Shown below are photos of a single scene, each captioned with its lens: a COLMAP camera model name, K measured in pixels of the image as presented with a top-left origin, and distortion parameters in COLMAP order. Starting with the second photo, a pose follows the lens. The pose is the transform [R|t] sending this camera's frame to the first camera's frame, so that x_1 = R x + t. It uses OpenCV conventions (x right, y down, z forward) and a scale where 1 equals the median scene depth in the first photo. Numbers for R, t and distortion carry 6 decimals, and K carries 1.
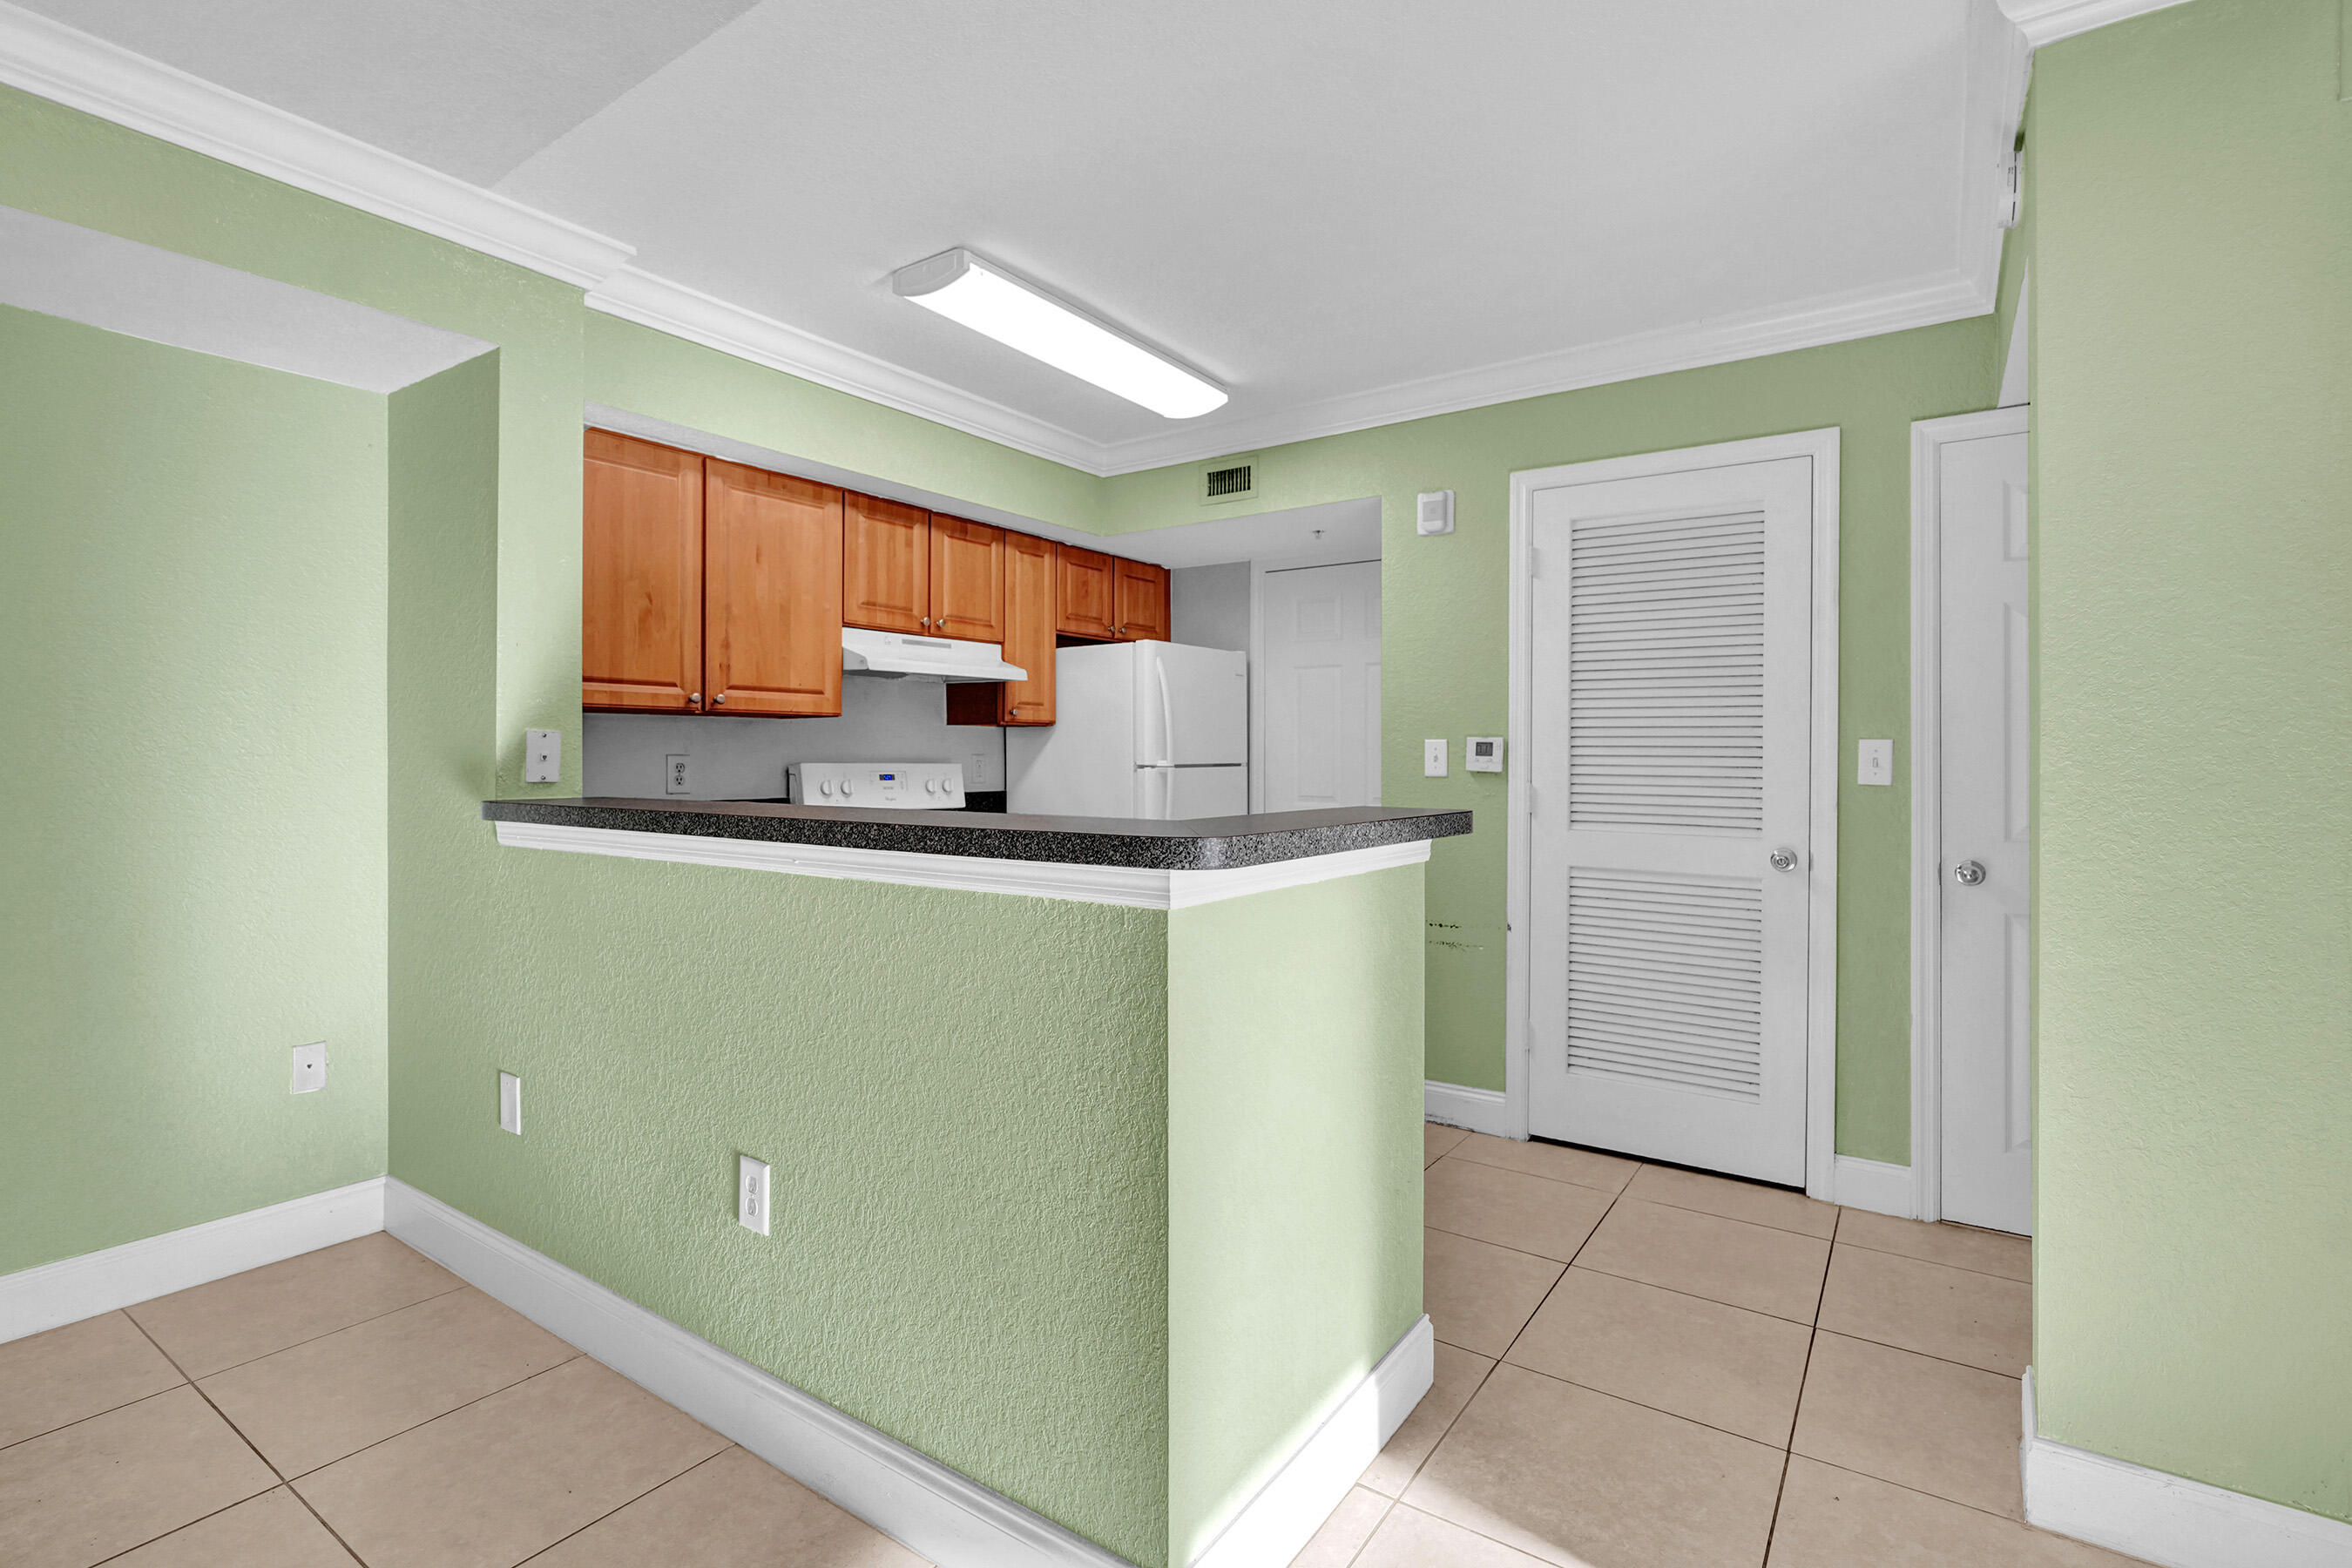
lens RADIAL K [[1095.5, 0, 1180.7], [0, 1095.5, 771.1], [0, 0, 1]] dist [-0.030613, 0.002225]
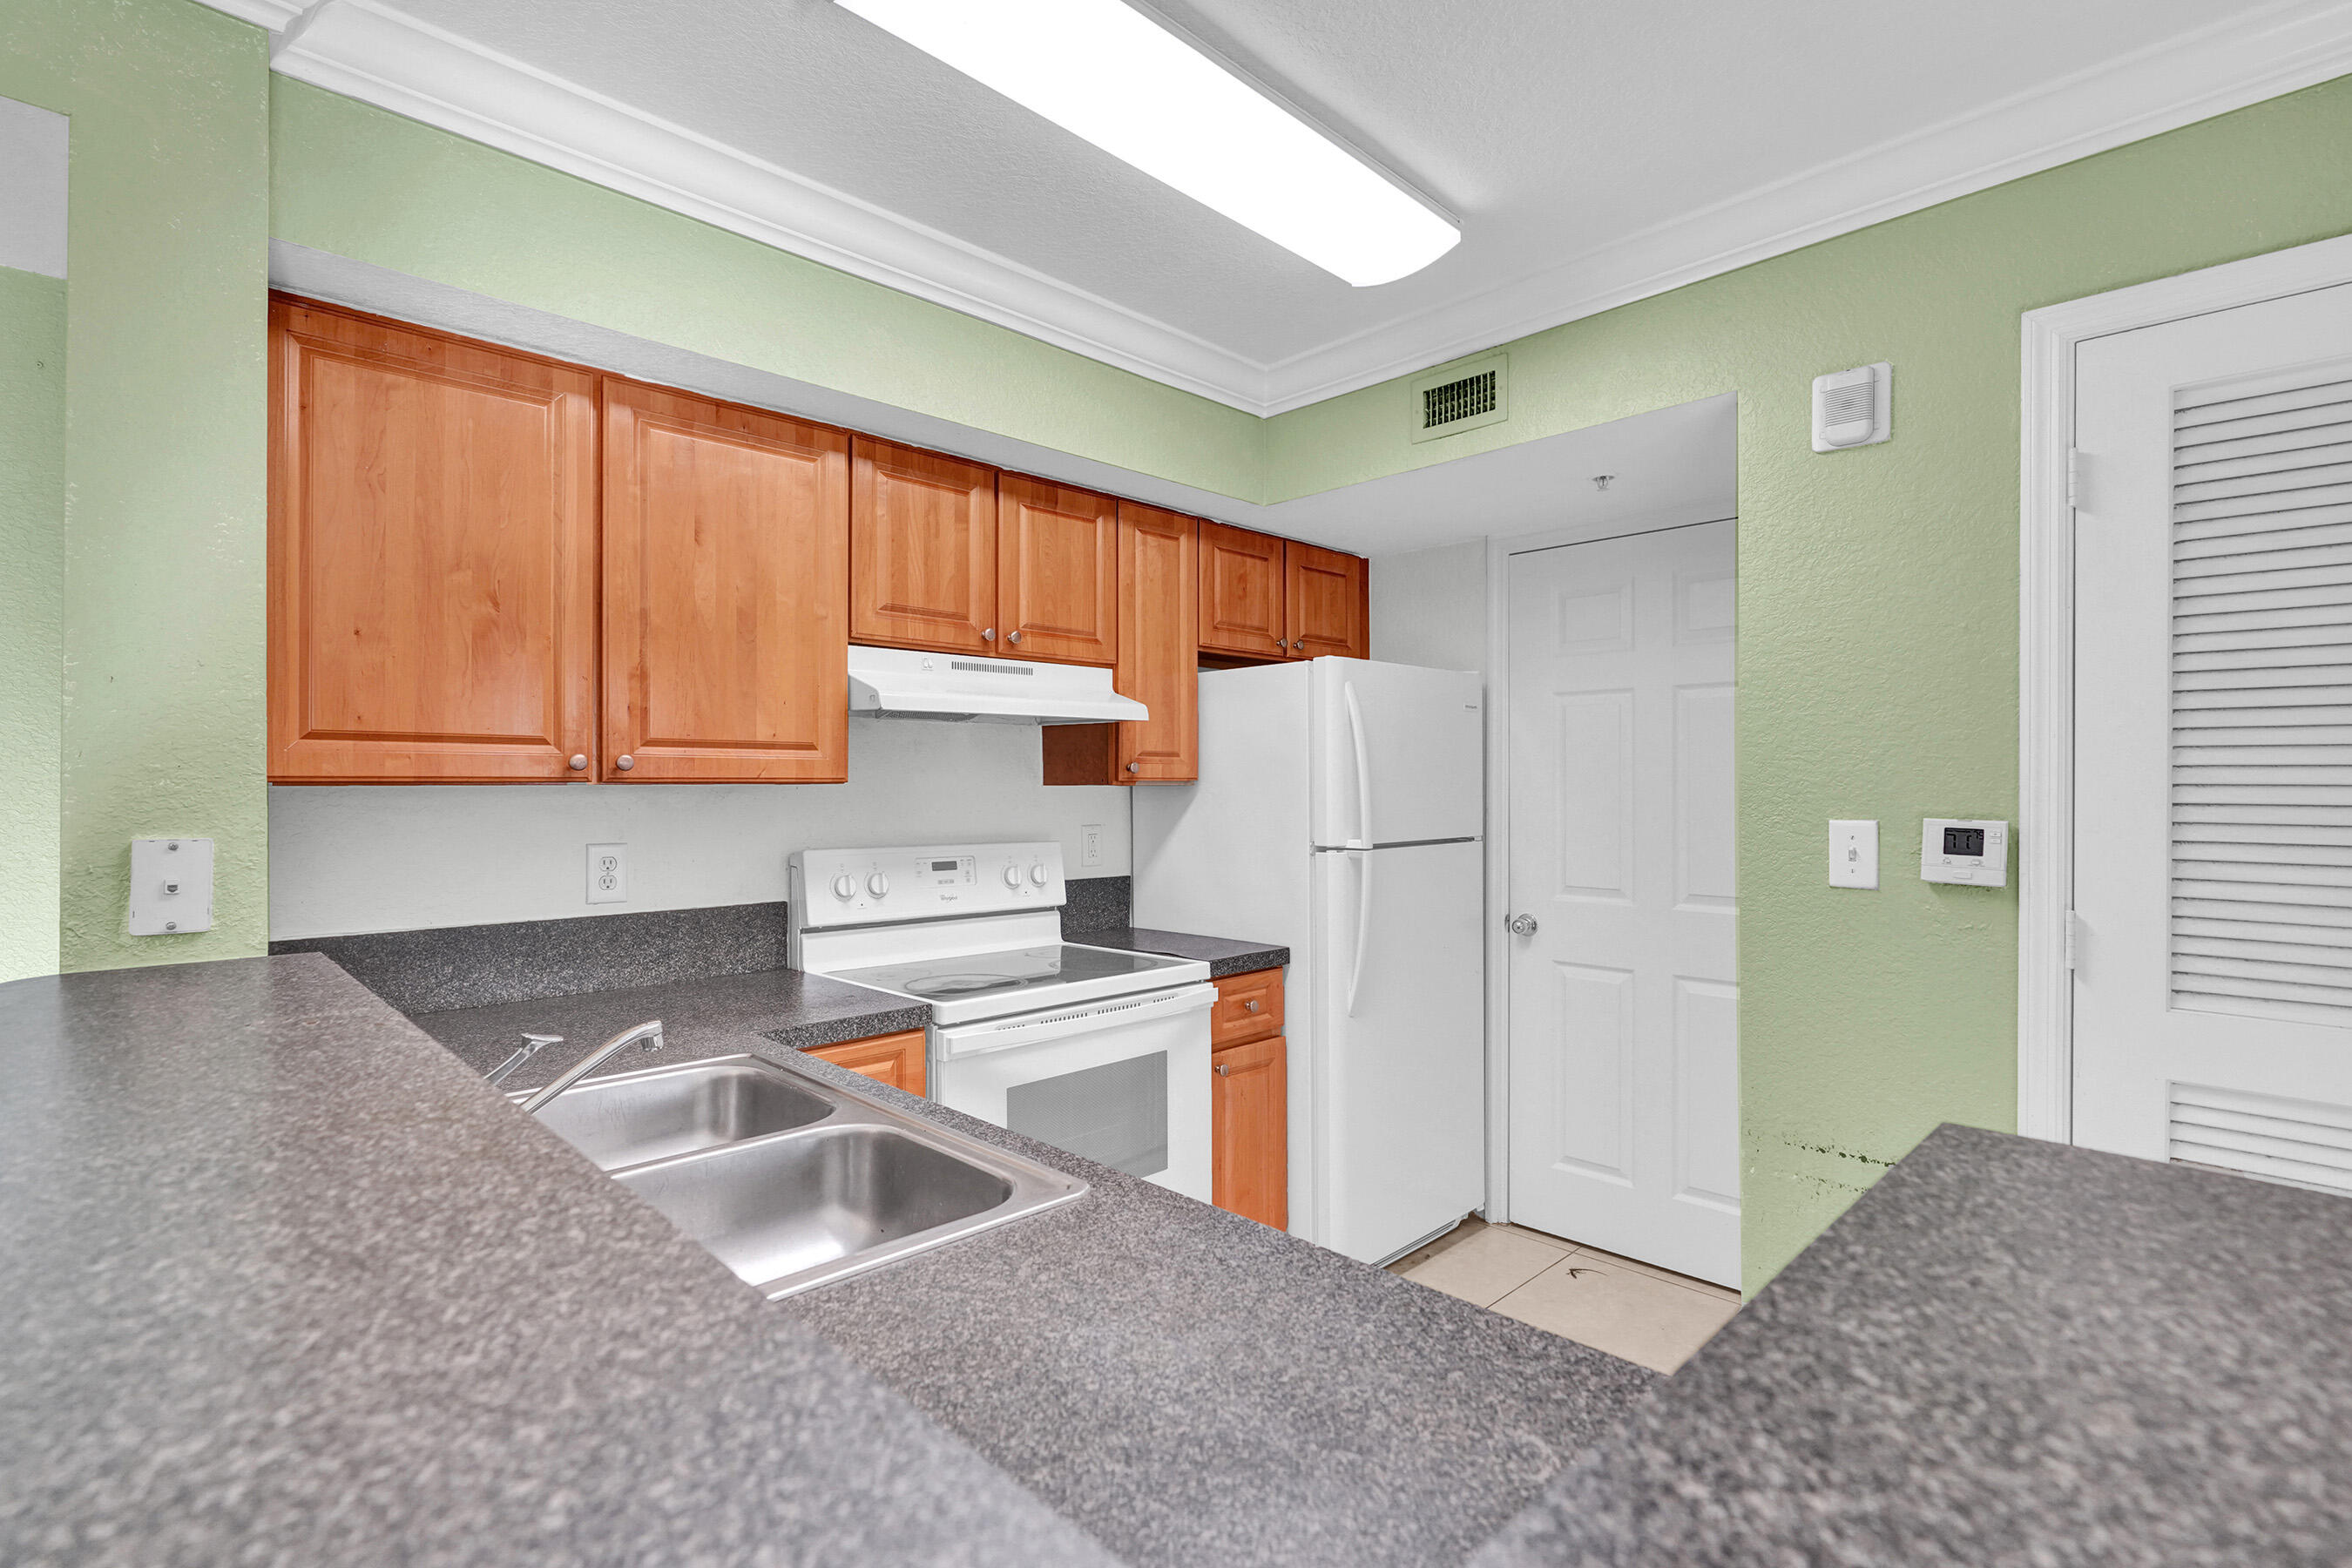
lens RADIAL K [[1095.5, 0, 1173.4], [0, 1095.5, 786.7], [0, 0, 1]] dist [-0.030613, 0.002225]
pose [[0.981846, -0.003258, -0.189654, 0.001032], [0.000790, 0.999914, -0.013089, -0.038570], [0.189680, 0.012702, 0.981764, 0.396510]]
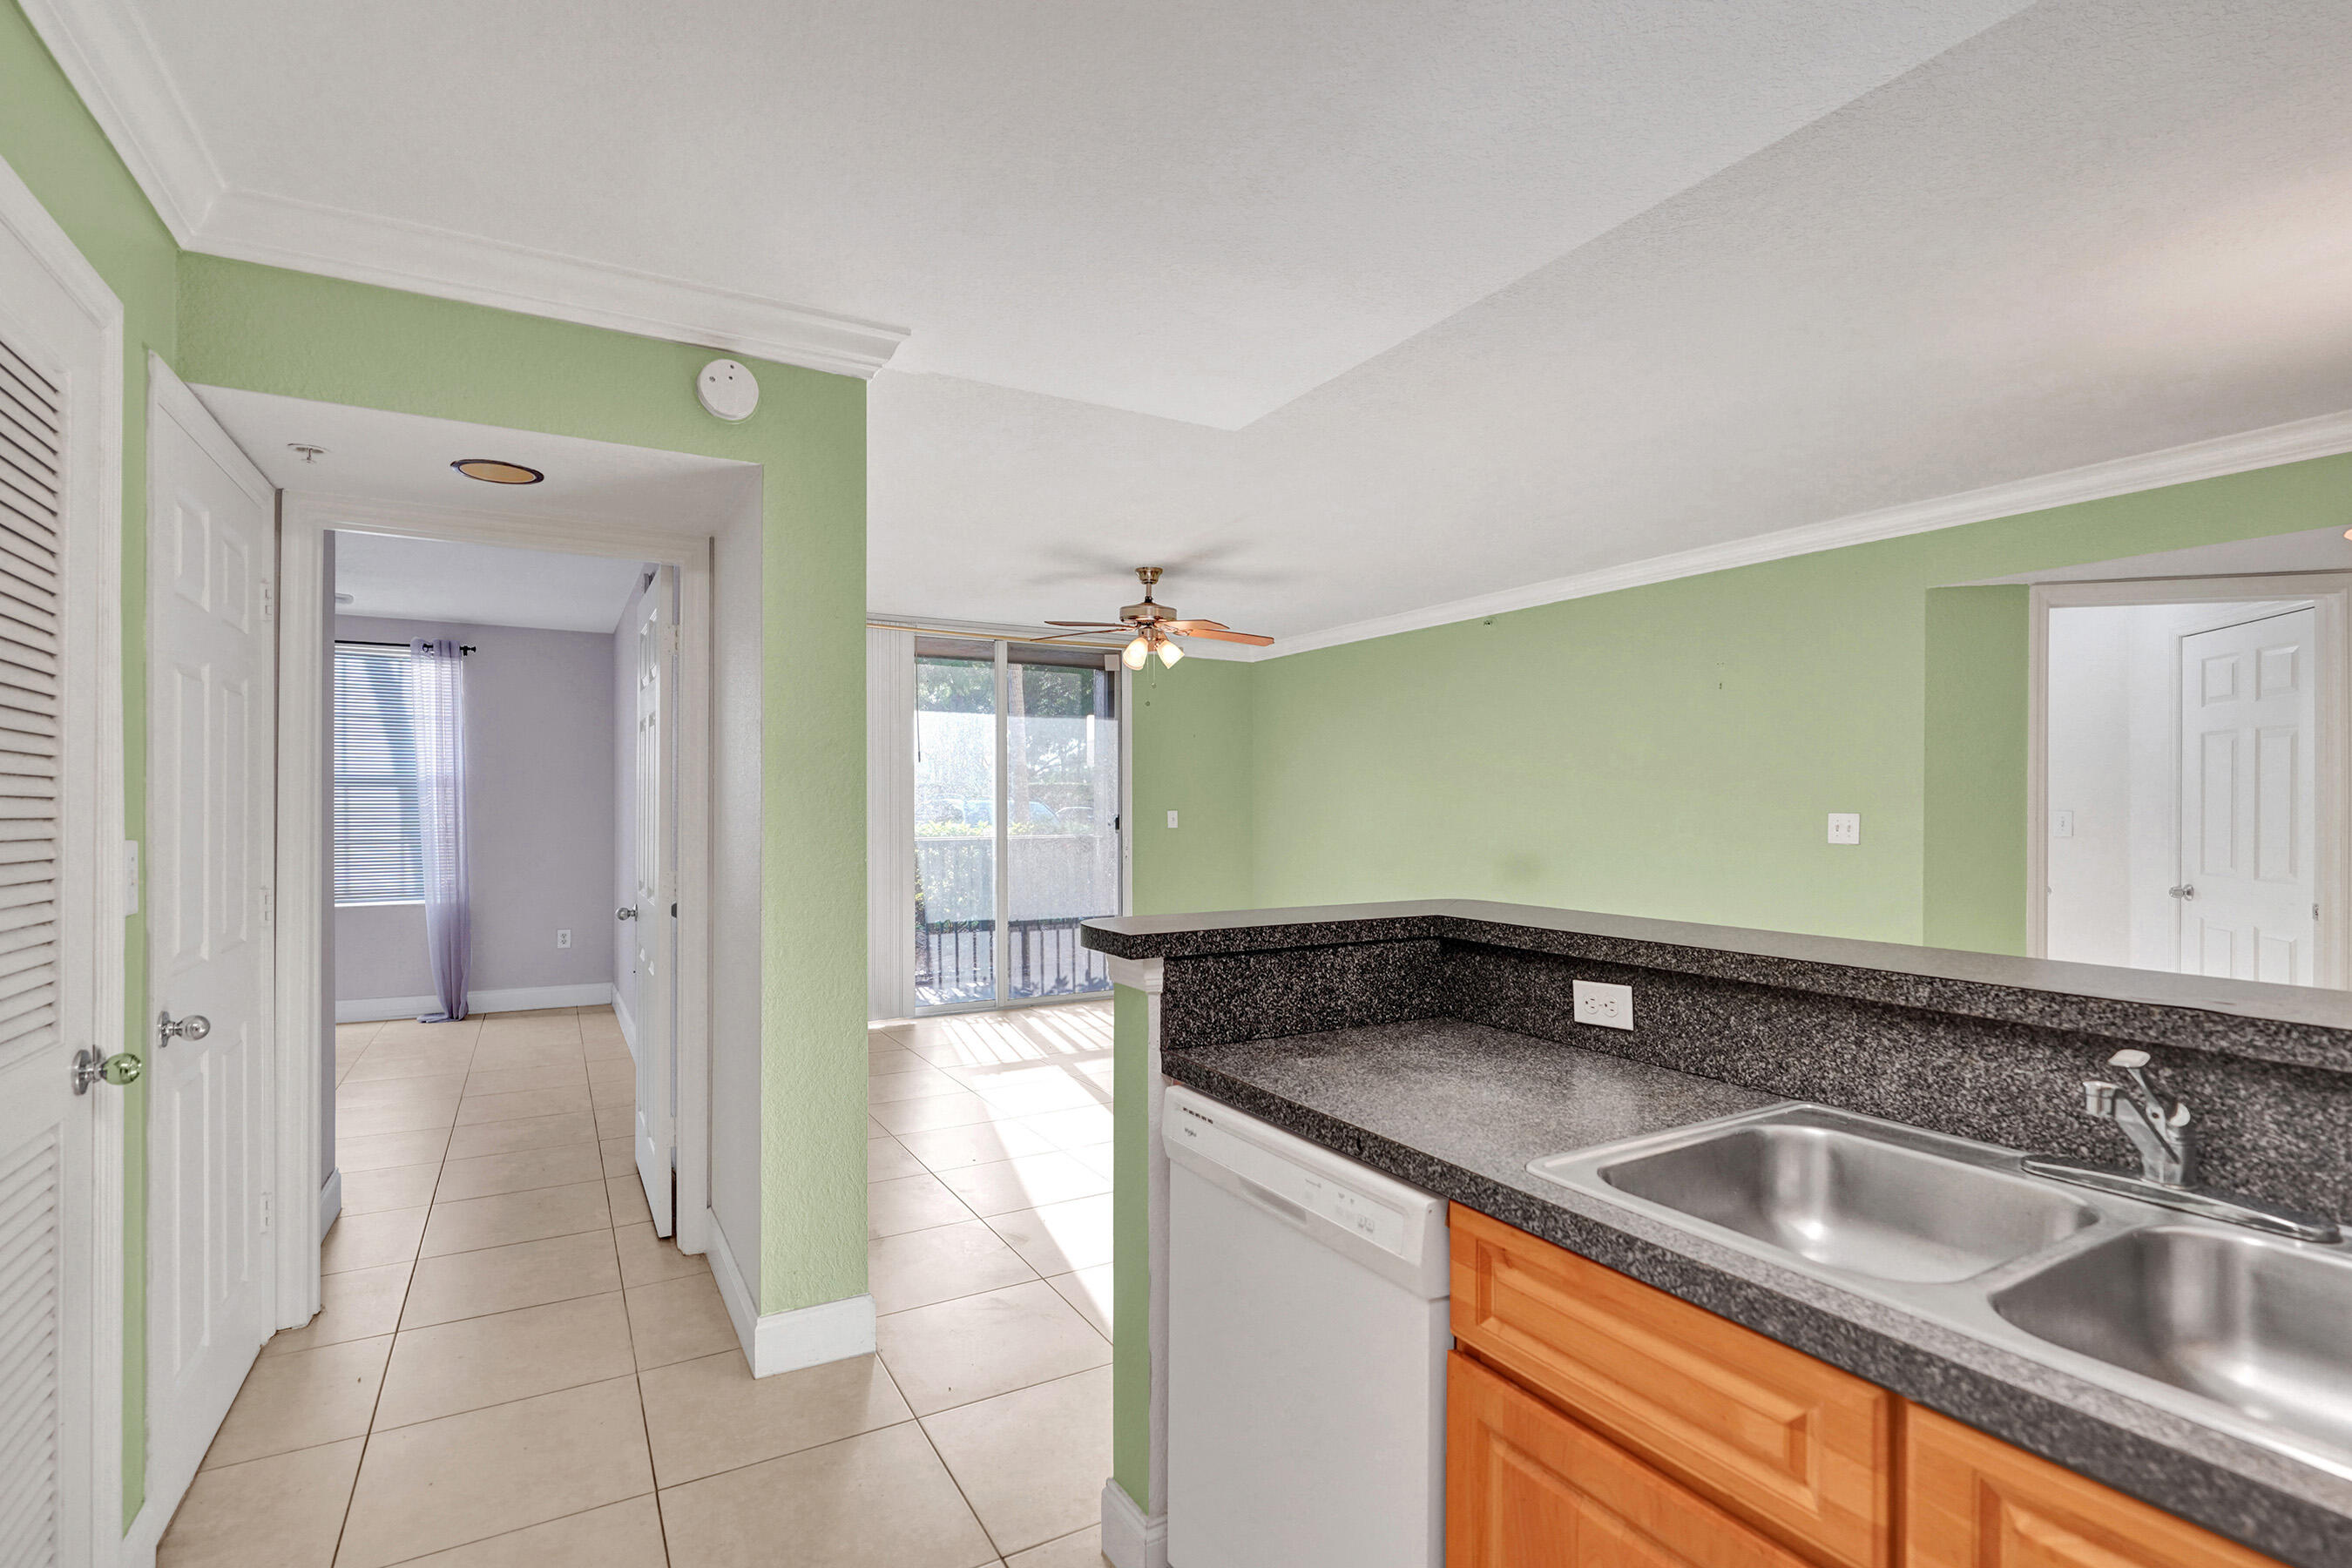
lens RADIAL K [[1095.5, 0, 1183.1], [0, 1095.5, 798.7], [0, 0, 1]] dist [-0.030613, 0.002225]
pose [[-0.903624, -0.000893, 0.428325, -0.126869], [0.002704, 0.999966, 0.007790, -0.044584], [-0.428318, 0.008198, -0.903591, 1.031623]]
